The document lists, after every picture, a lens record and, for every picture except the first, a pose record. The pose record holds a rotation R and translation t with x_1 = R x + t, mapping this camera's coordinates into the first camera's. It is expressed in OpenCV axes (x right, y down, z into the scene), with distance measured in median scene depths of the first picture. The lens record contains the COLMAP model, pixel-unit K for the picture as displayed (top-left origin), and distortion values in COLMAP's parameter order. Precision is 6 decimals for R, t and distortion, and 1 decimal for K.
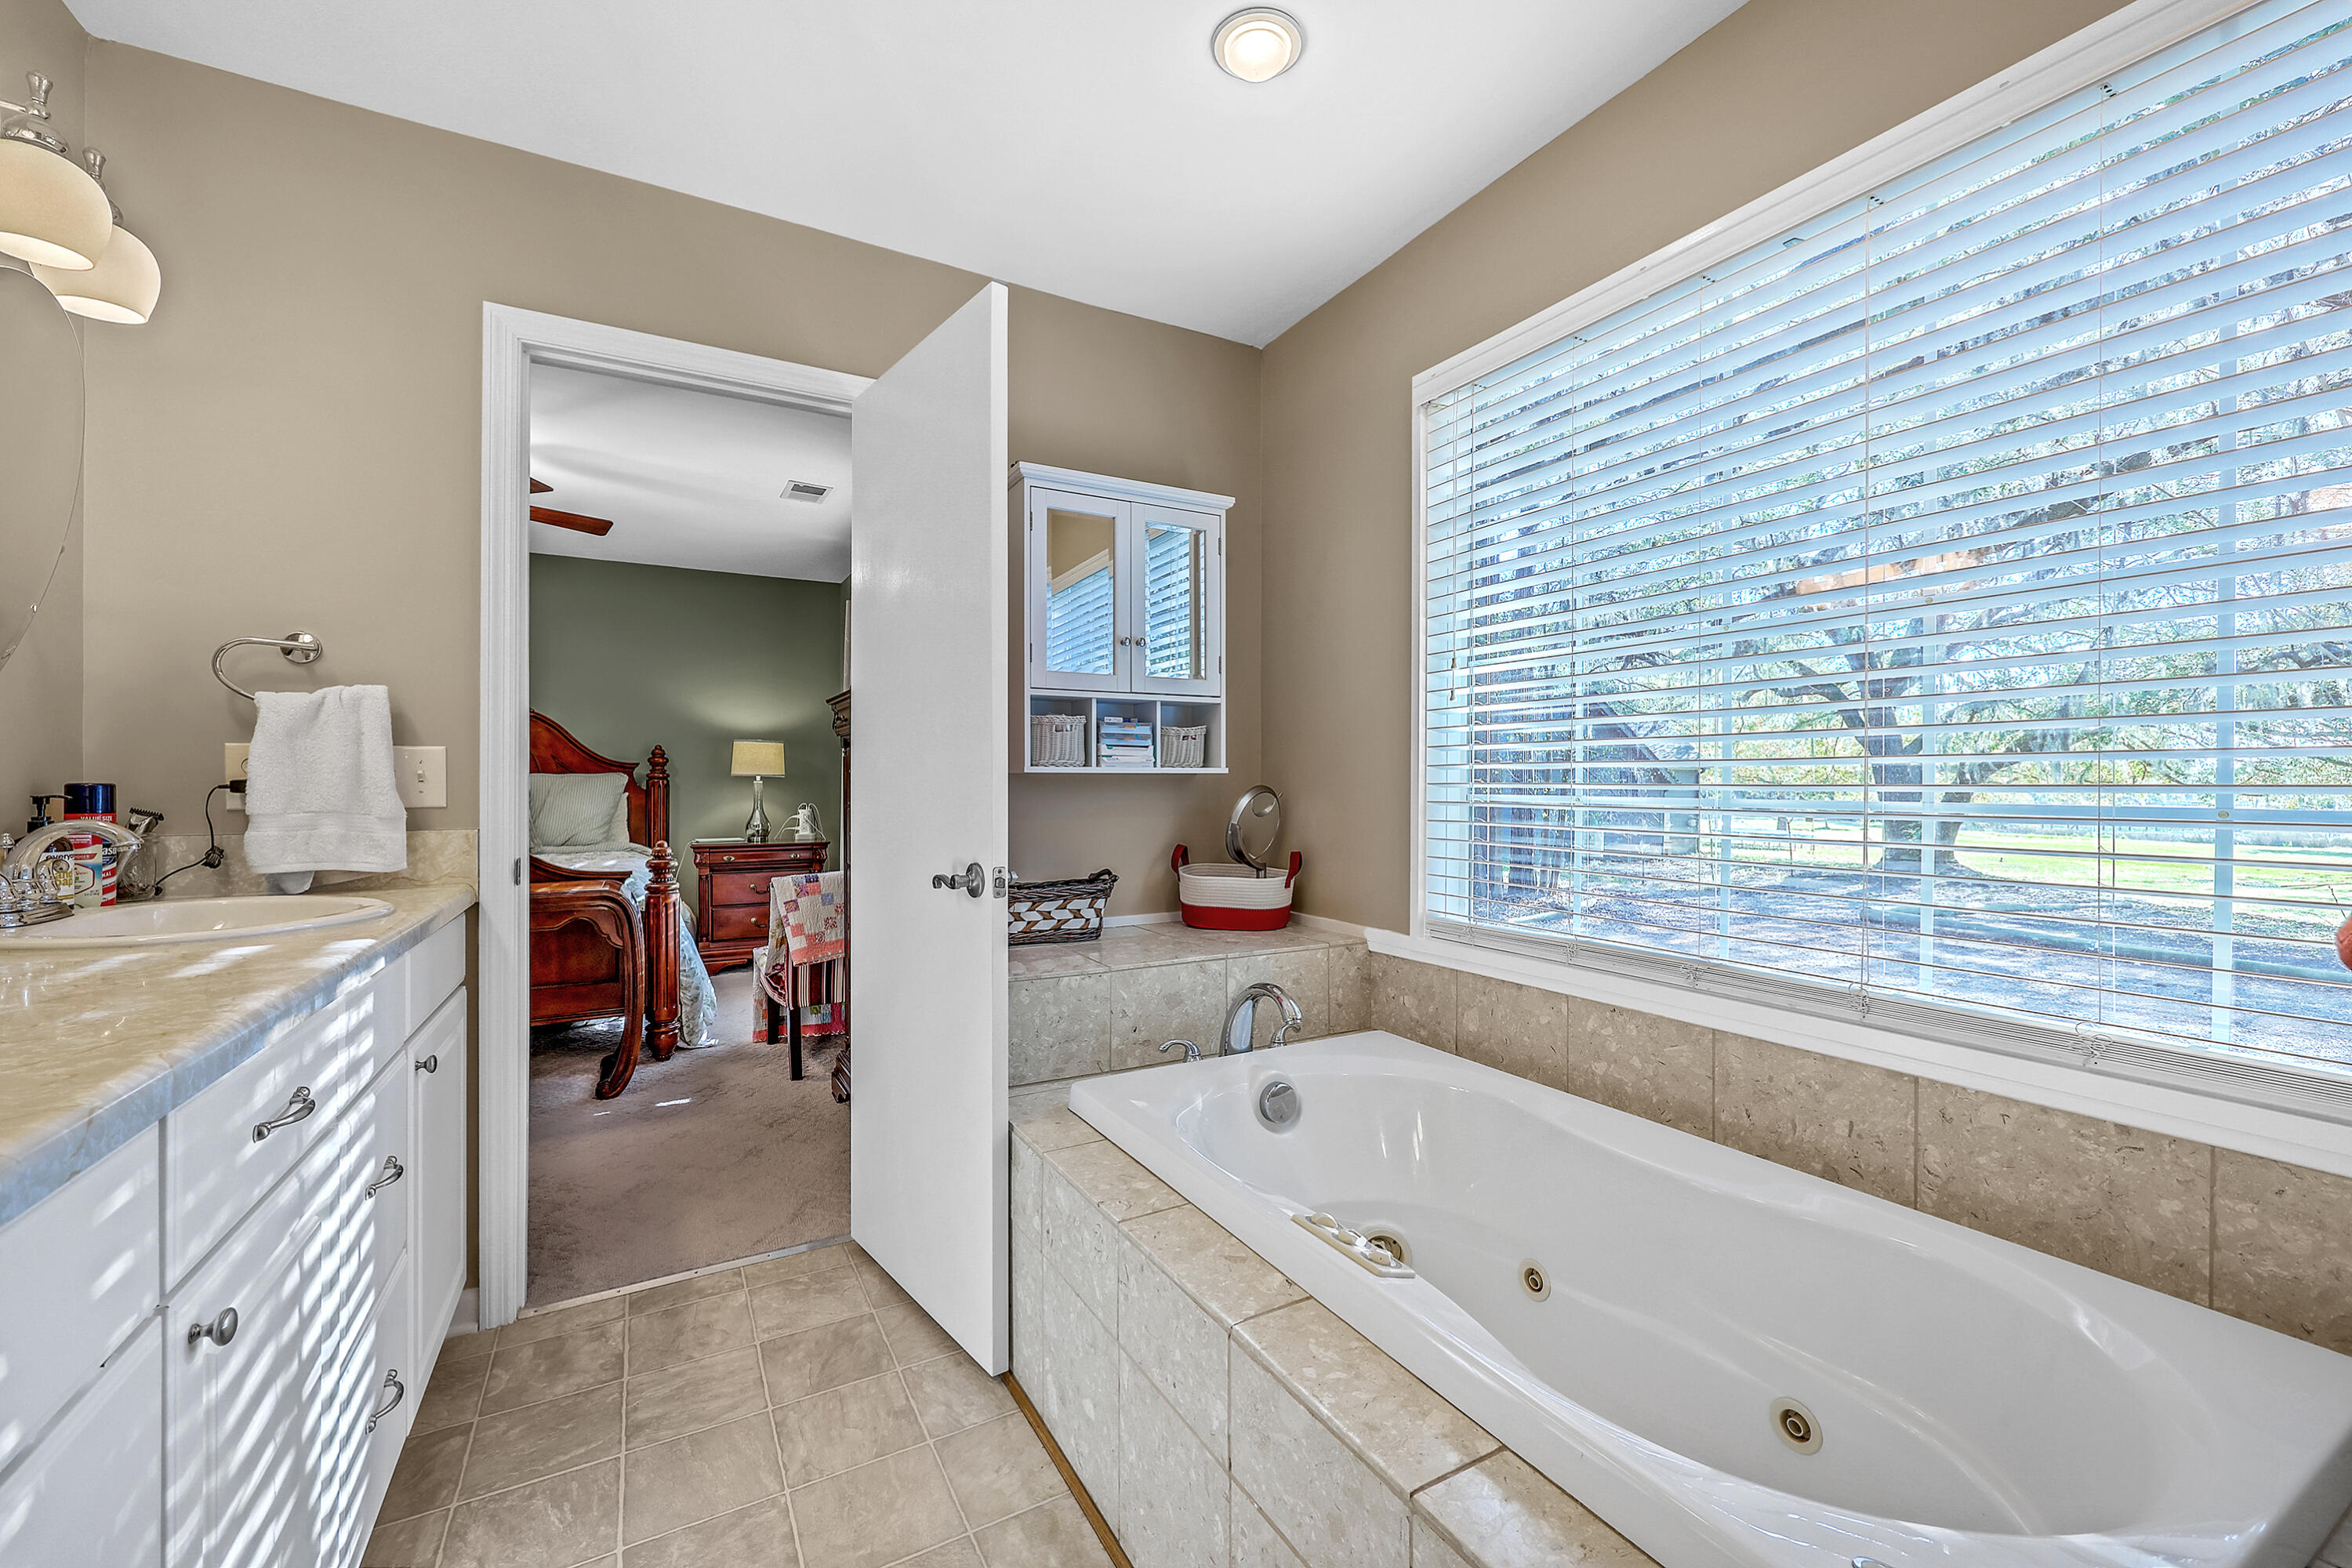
lens RADIAL K [[952.0, 0, 1194.3], [0, 952.0, 780.9], [0, 0, 1]] dist [0.003675, -0.000023]
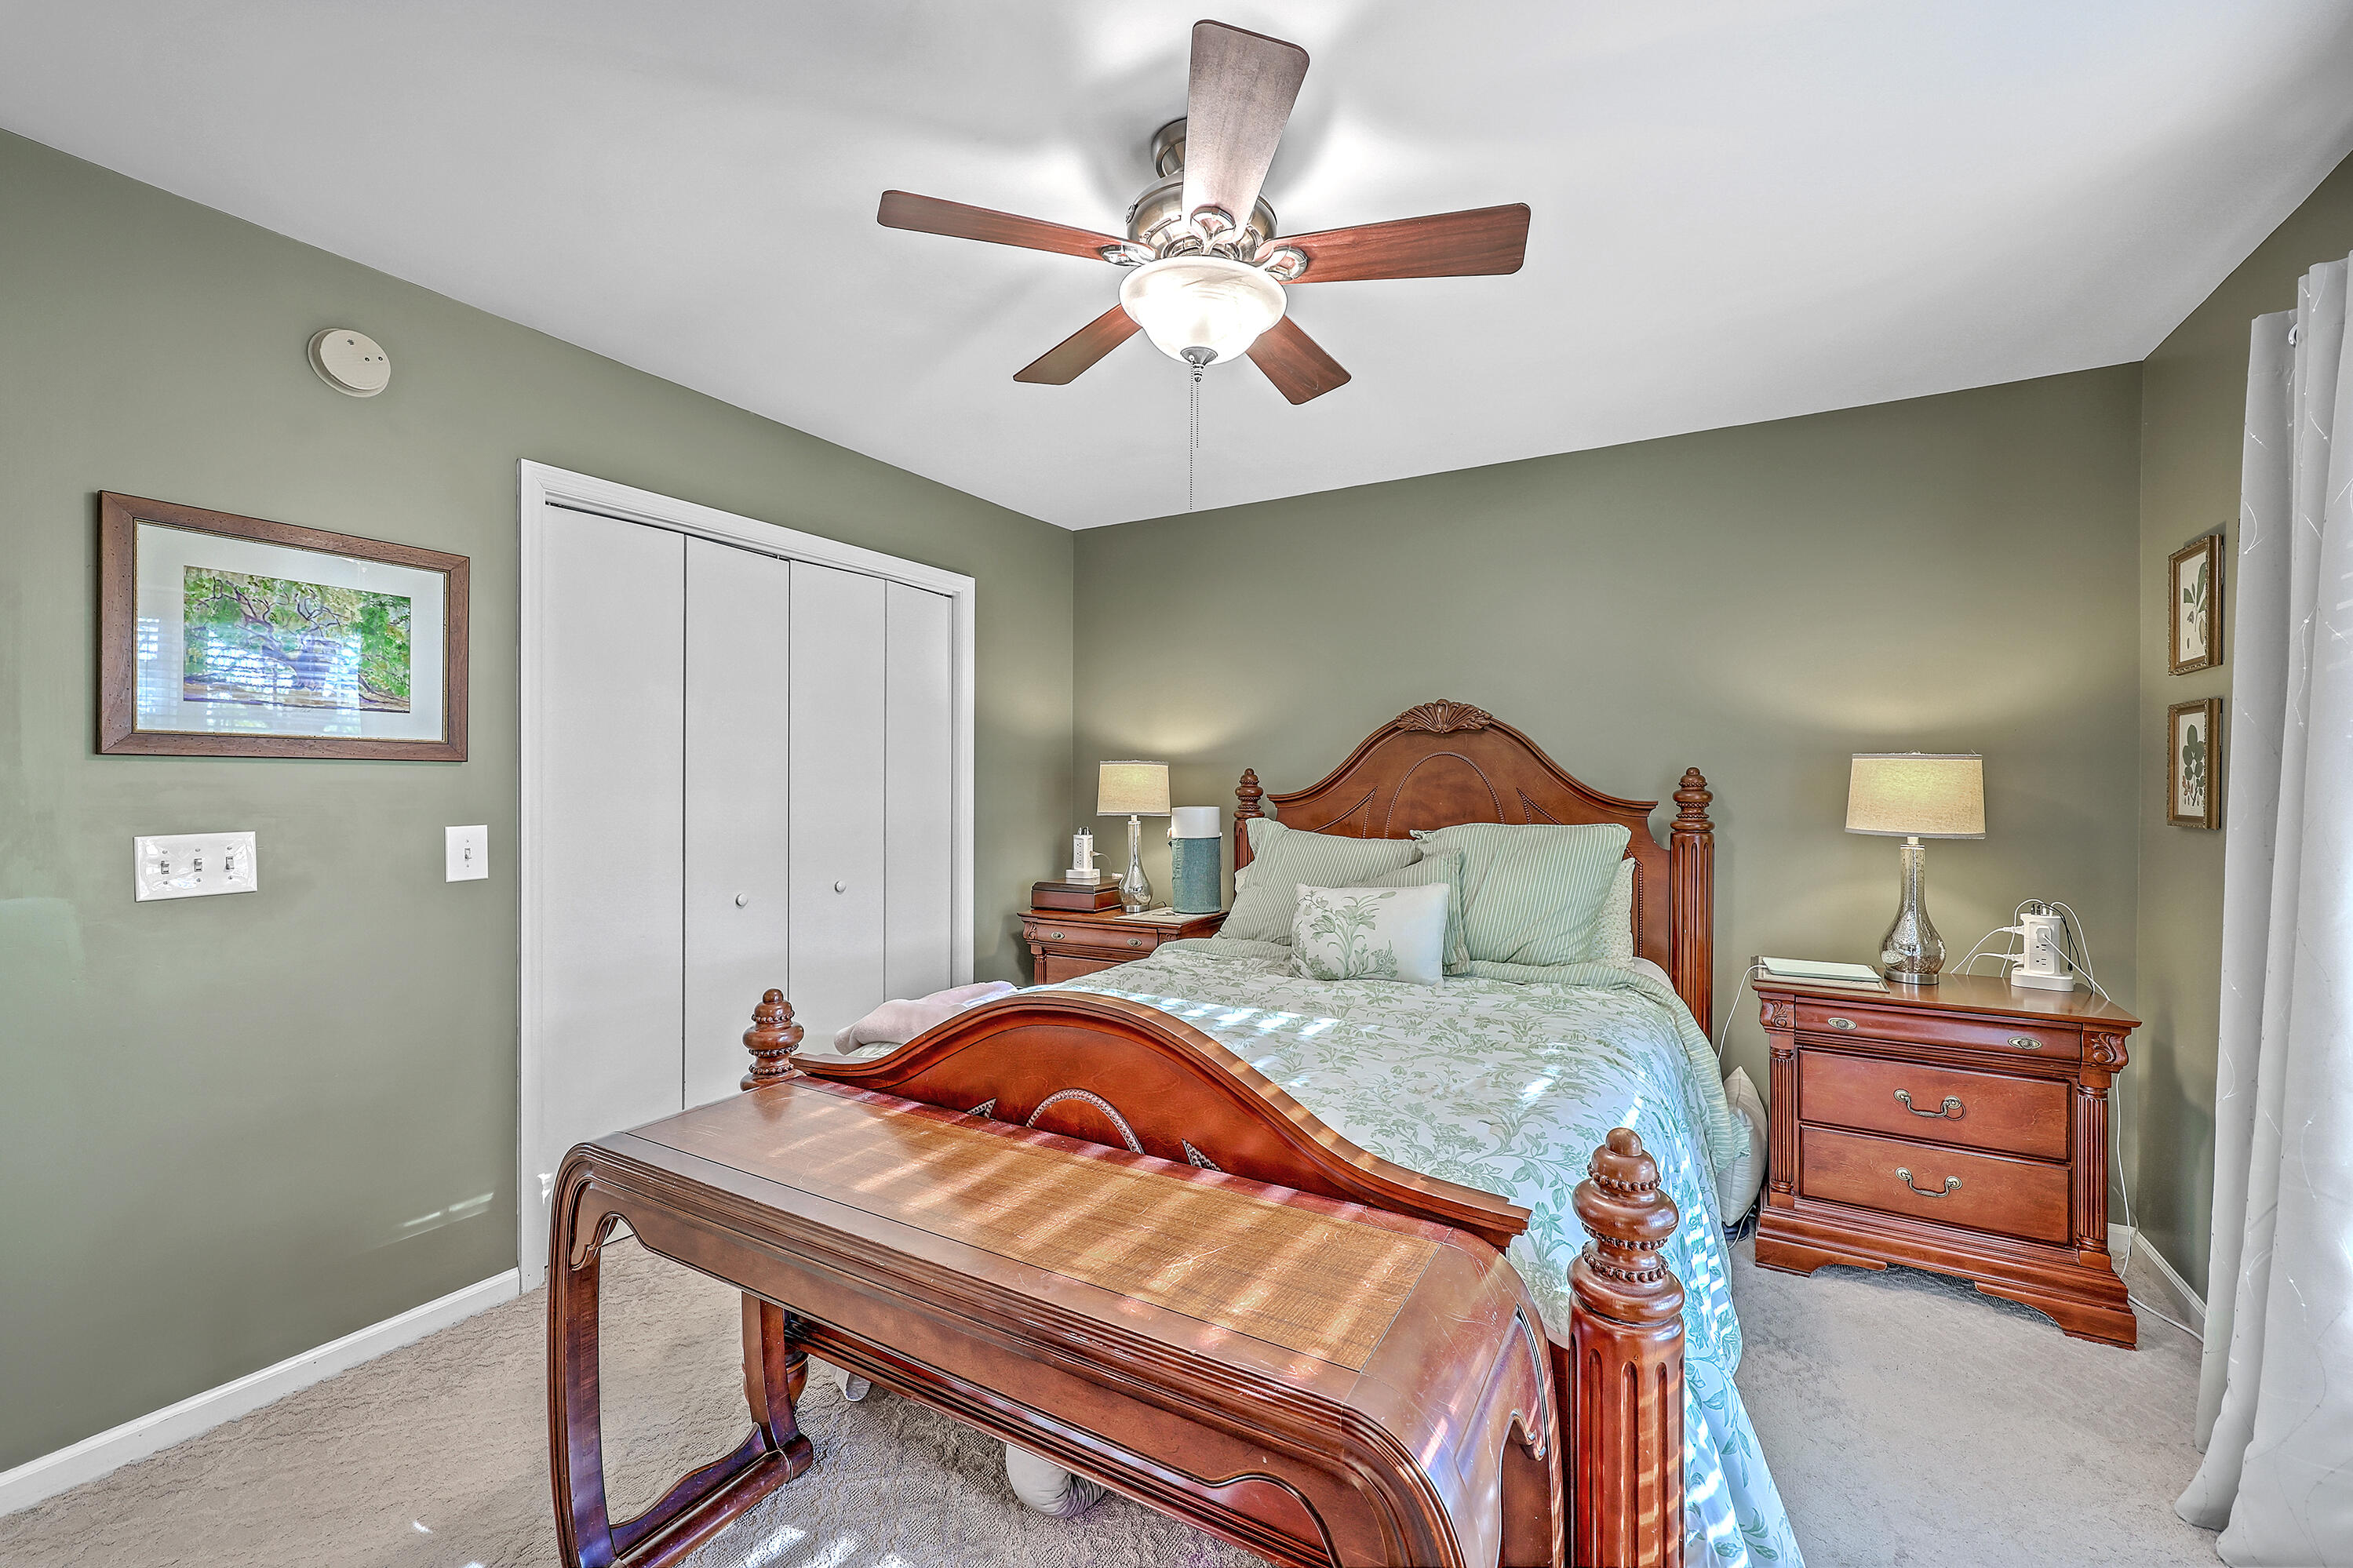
lens RADIAL K [[952.2, 0, 1178.8], [0, 952.2, 773.6], [0, 0, 1]] dist [0.003675, -0.000023]
pose [[0.497692, 0.009724, -0.867299, -0.253343], [-0.002282, 0.999948, 0.009902, -0.038961], [0.867351, -0.002949, 0.497689, 0.503202]]
